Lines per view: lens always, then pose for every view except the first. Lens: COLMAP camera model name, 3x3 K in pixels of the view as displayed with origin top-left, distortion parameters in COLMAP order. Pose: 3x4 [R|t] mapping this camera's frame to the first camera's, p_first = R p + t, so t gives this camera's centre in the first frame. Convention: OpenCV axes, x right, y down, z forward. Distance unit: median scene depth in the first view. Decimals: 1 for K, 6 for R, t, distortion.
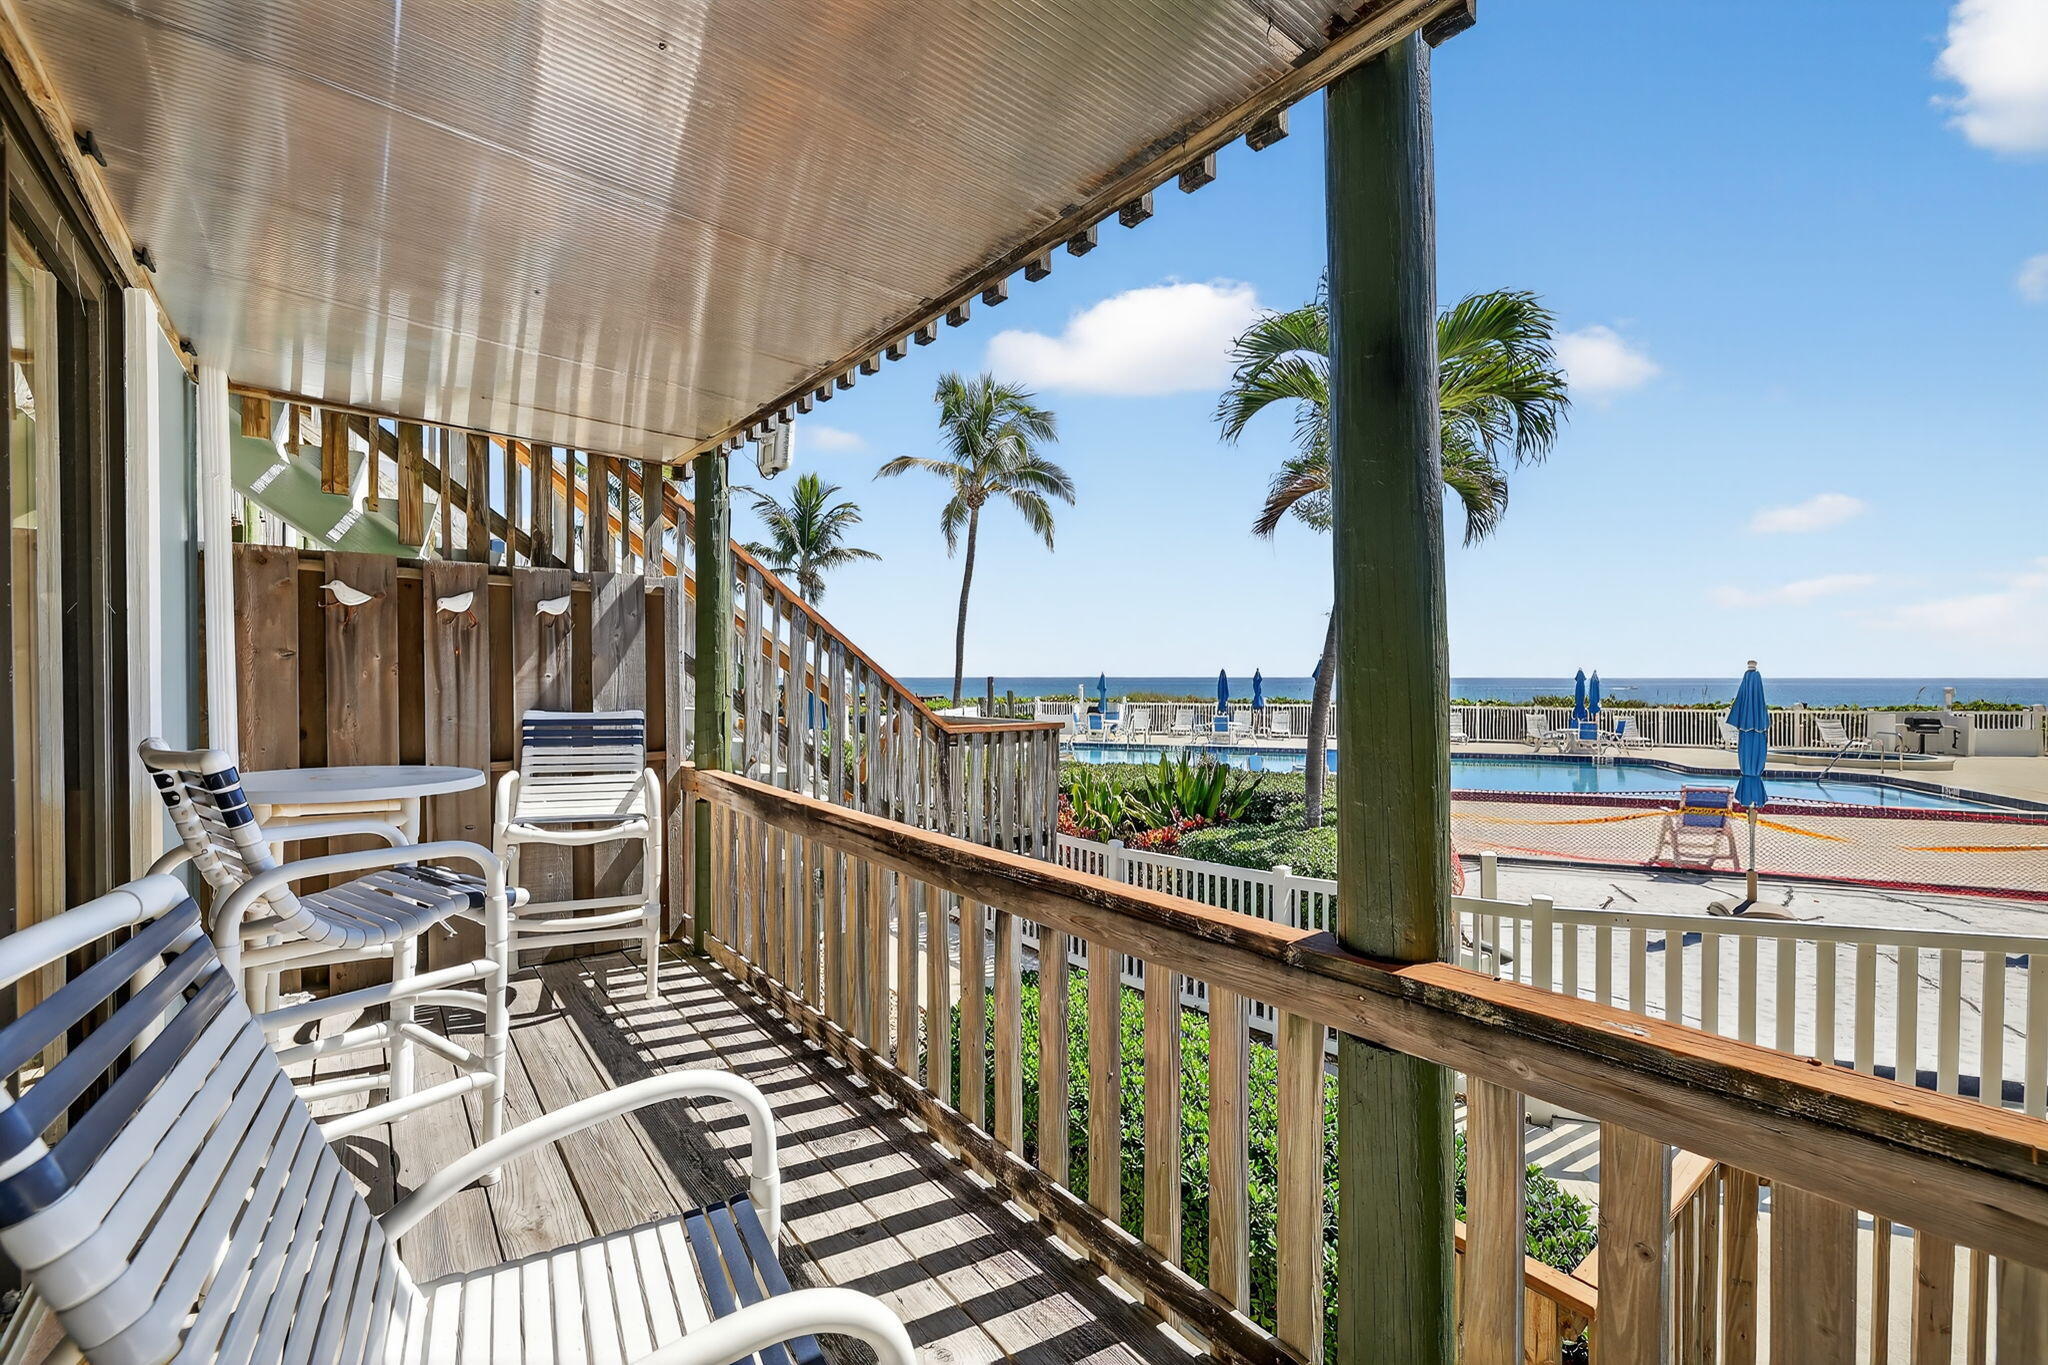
lens RADIAL K [[864.1, 0, 1022.5], [0, 864.1, 675.7], [0, 0, 1]] dist [0.001062, -0.000589]
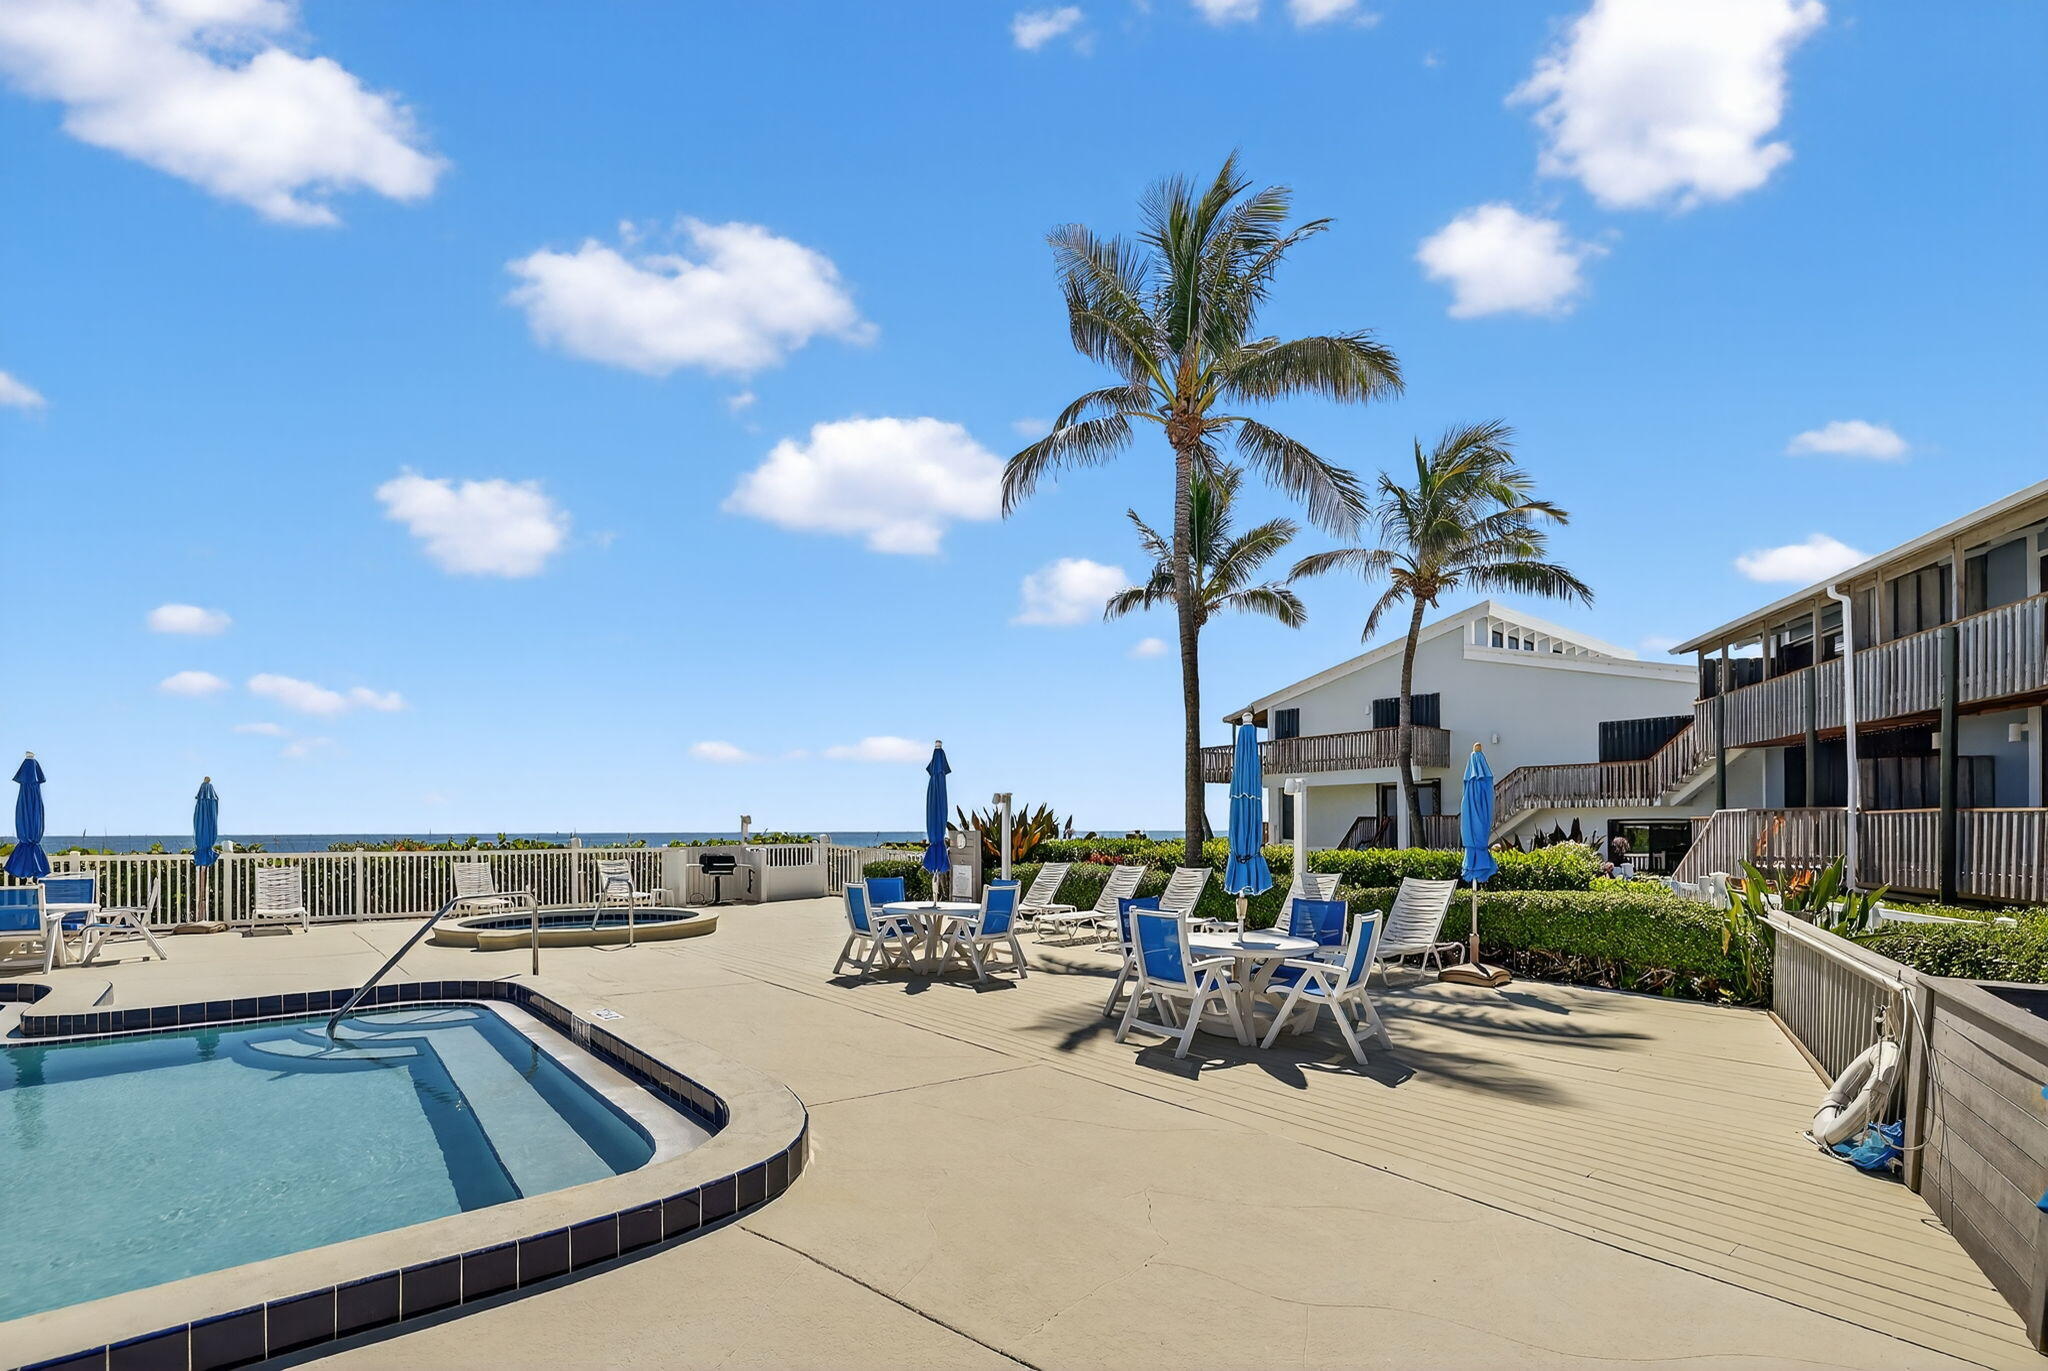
lens RADIAL K [[864.1, 0, 1002.7], [0, 864.1, 815.2], [0, 0, 1]] dist [0.001062, -0.000589]
pose [[0.514696, 0.012918, 0.857276, 2.549149], [0.005776, 0.999812, -0.018534, 0.144170], [-0.857353, 0.014491, 0.514524, 1.960352]]
